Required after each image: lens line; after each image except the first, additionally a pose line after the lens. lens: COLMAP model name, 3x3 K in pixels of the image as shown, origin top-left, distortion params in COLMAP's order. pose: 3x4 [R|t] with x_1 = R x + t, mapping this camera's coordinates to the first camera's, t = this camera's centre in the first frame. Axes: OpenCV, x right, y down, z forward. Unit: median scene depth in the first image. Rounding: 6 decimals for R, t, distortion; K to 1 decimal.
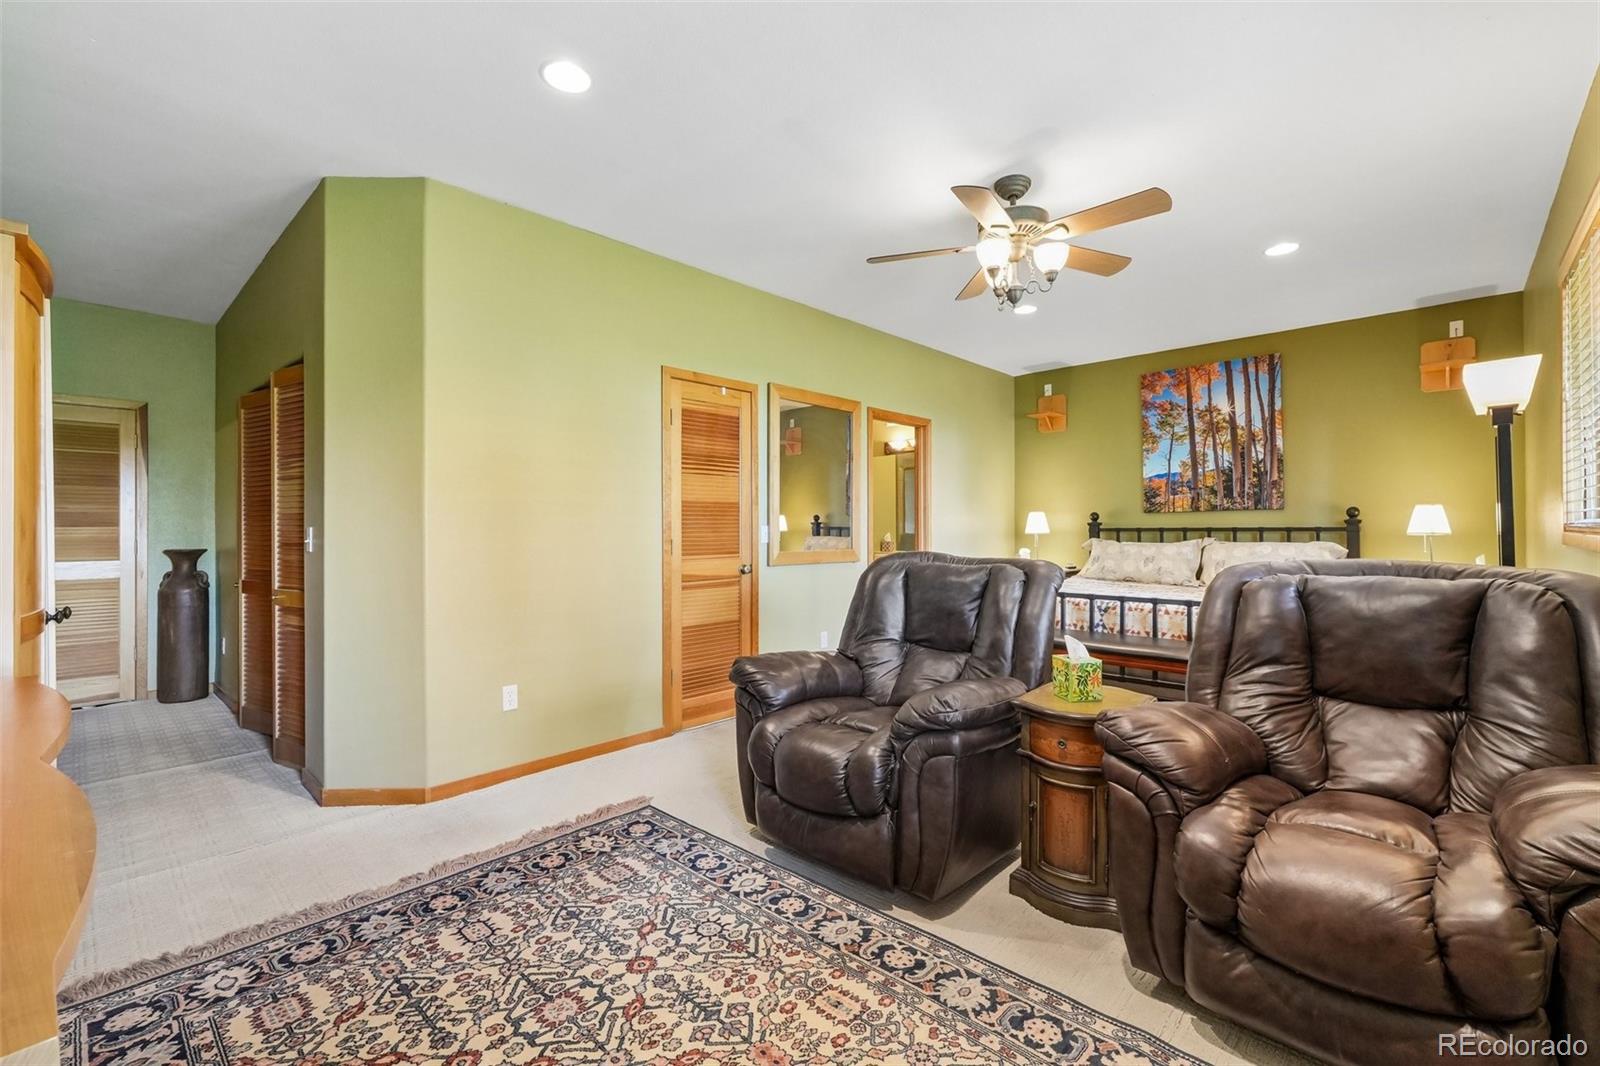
lens RADIAL K [[687.0, 0, 807.4], [0, 687.0, 525.4], [0, 0, 1]] dist [0.000869, 0.000743]
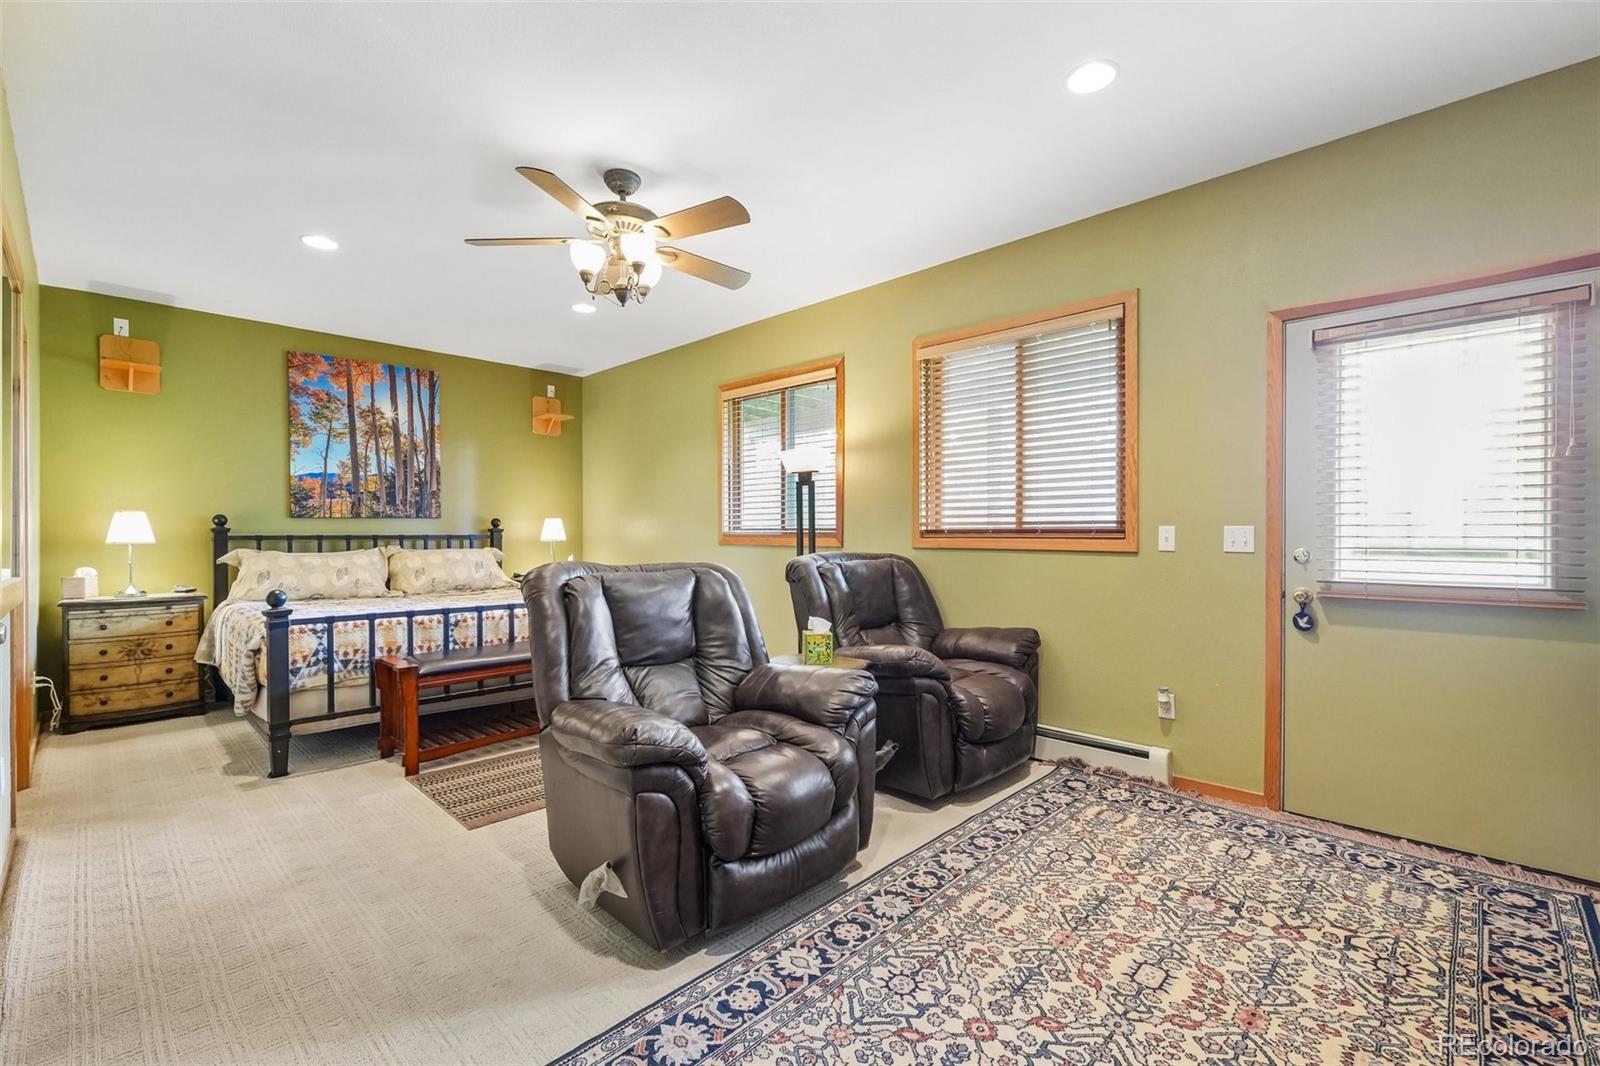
lens RADIAL K [[687.0, 0, 806.8], [0, 687.0, 539.8], [0, 0, 1]] dist [0.000869, 0.000743]
pose [[0.022854, -0.004029, 0.999731, -0.372902], [-0.003194, 0.999986, 0.004103, 0.004209], [-0.999734, -0.003286, 0.022841, 0.400517]]
